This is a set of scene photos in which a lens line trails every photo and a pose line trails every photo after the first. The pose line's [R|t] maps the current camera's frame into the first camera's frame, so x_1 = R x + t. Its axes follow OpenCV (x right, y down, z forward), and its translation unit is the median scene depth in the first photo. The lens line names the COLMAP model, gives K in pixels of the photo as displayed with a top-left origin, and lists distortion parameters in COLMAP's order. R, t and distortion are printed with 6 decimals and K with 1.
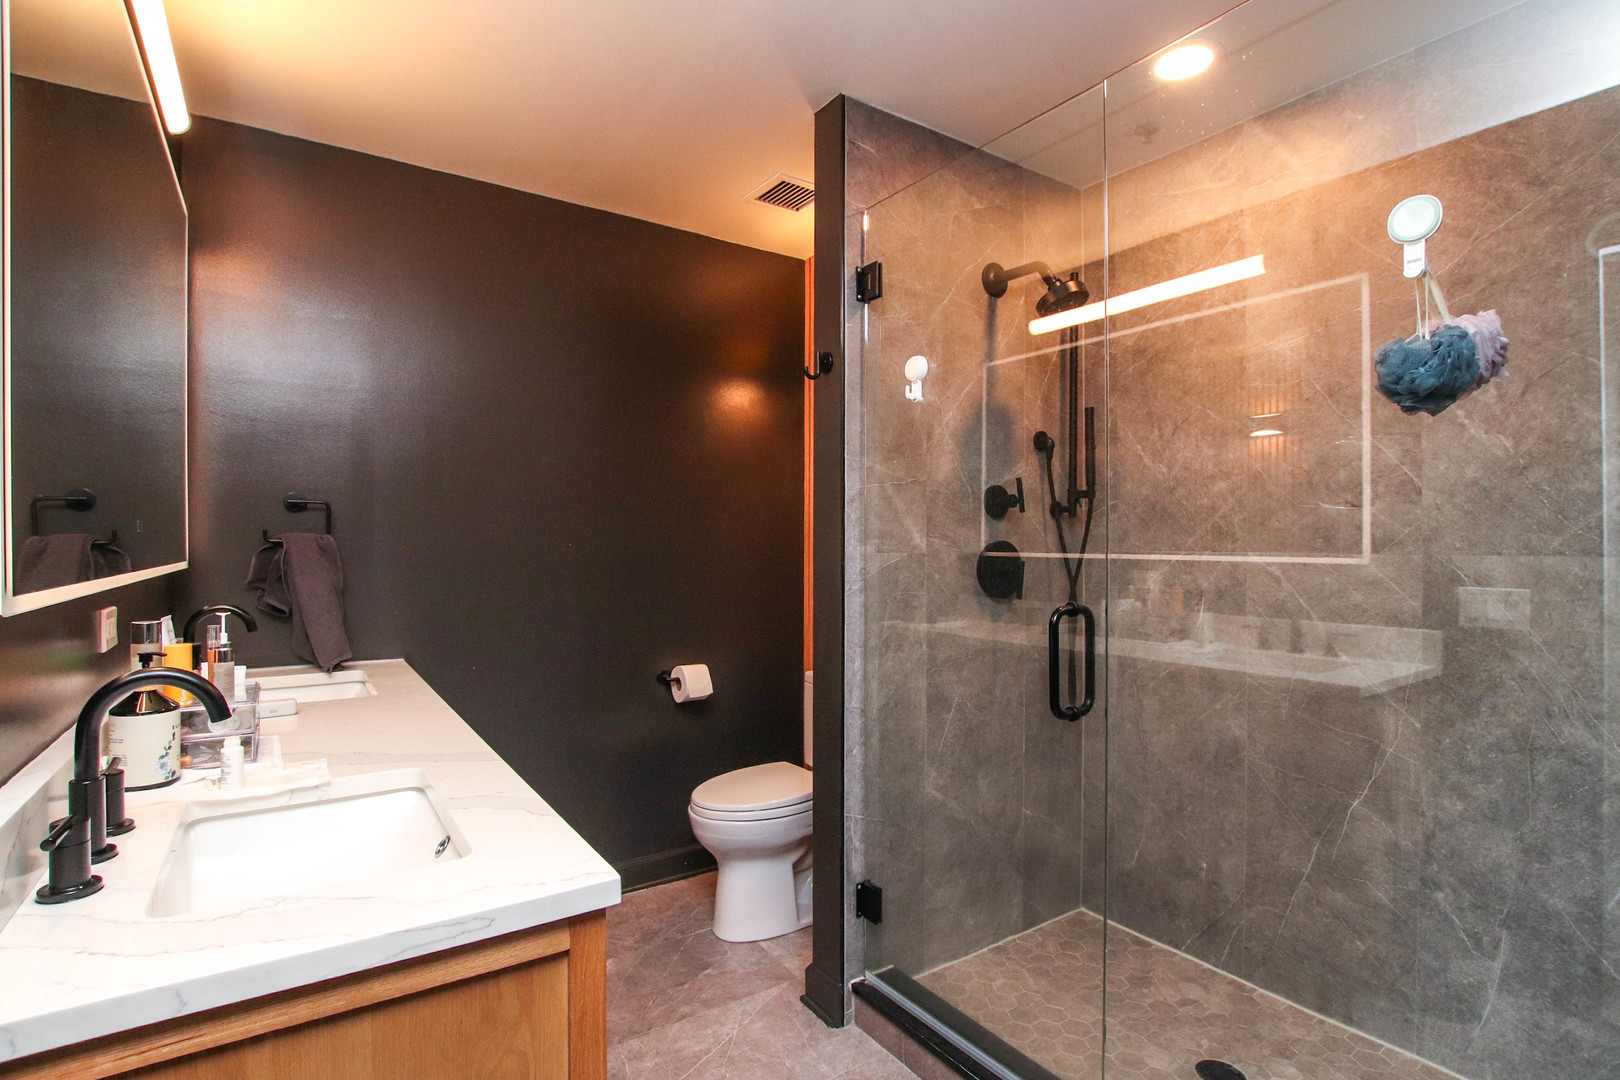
lens RADIAL K [[763.5, 0, 802.6], [0, 763.5, 557.8], [0, 0, 1]] dist [-0.050862, 0.000609]
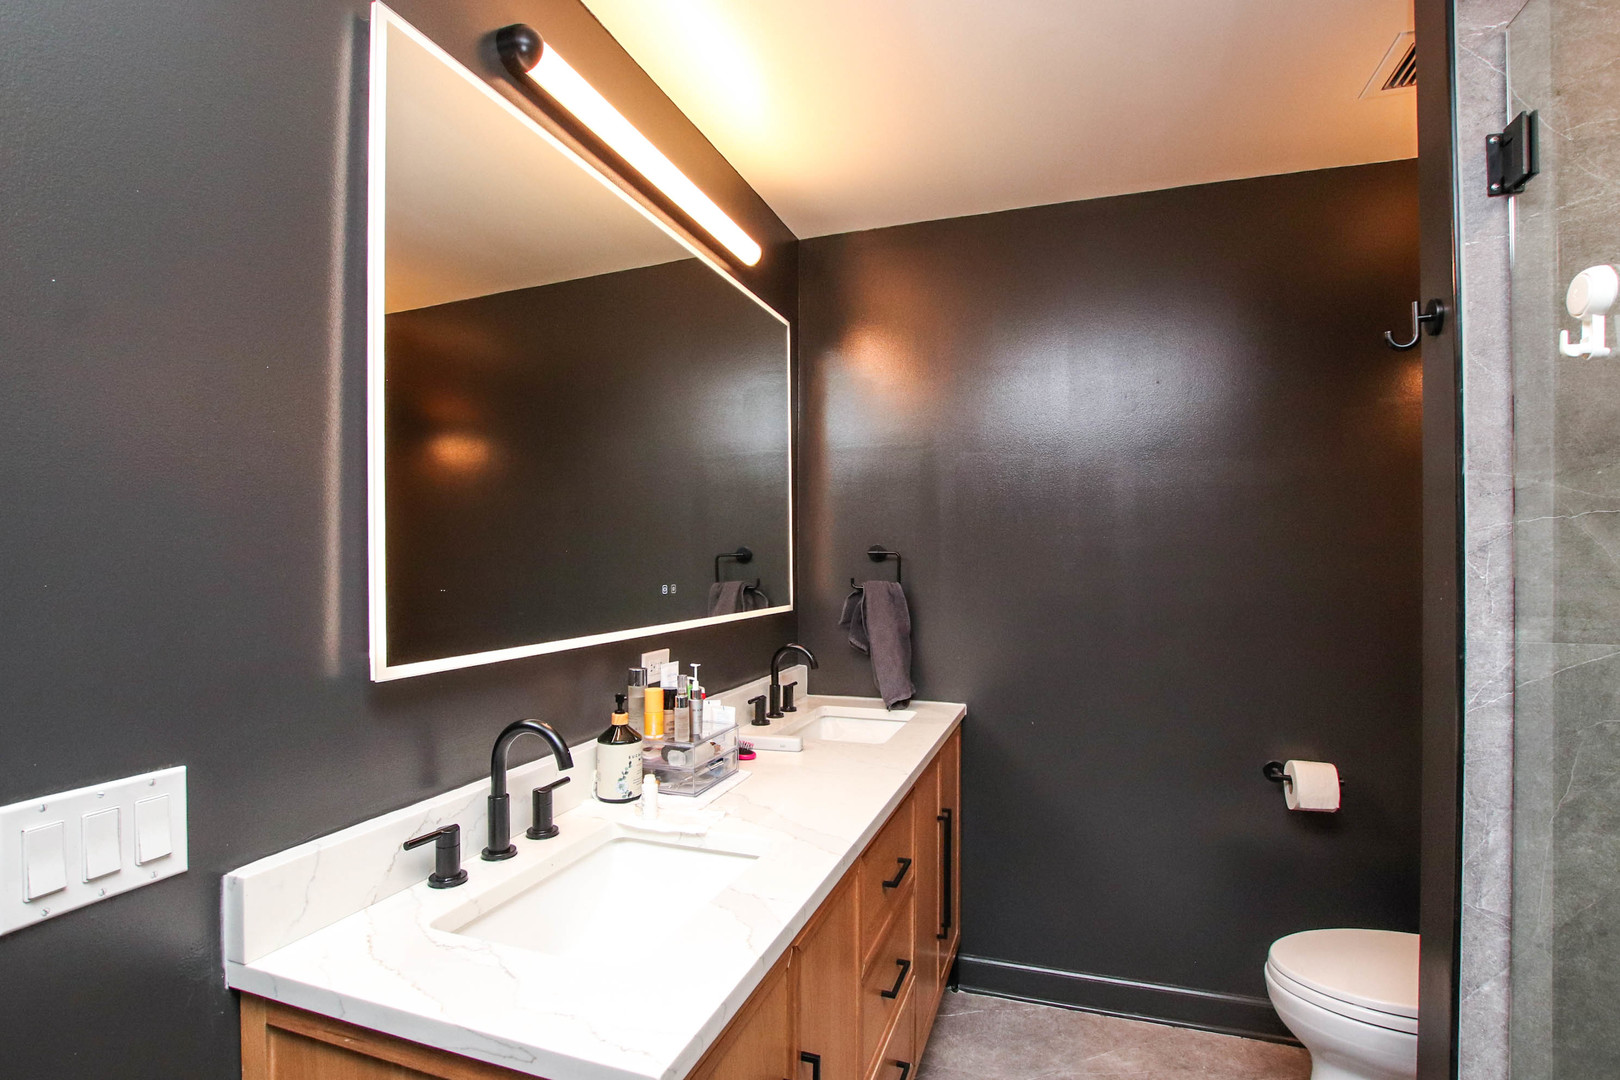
lens RADIAL K [[770.7, 0, 818.1], [0, 770.7, 568.2], [0, 0, 1]] dist [-0.025381, 0.000621]
pose [[0.601786, 0.004470, -0.798645, 0.213650], [-0.013679, 0.999895, -0.004711, -0.050211], [0.798540, 0.013760, 0.601785, 0.259141]]
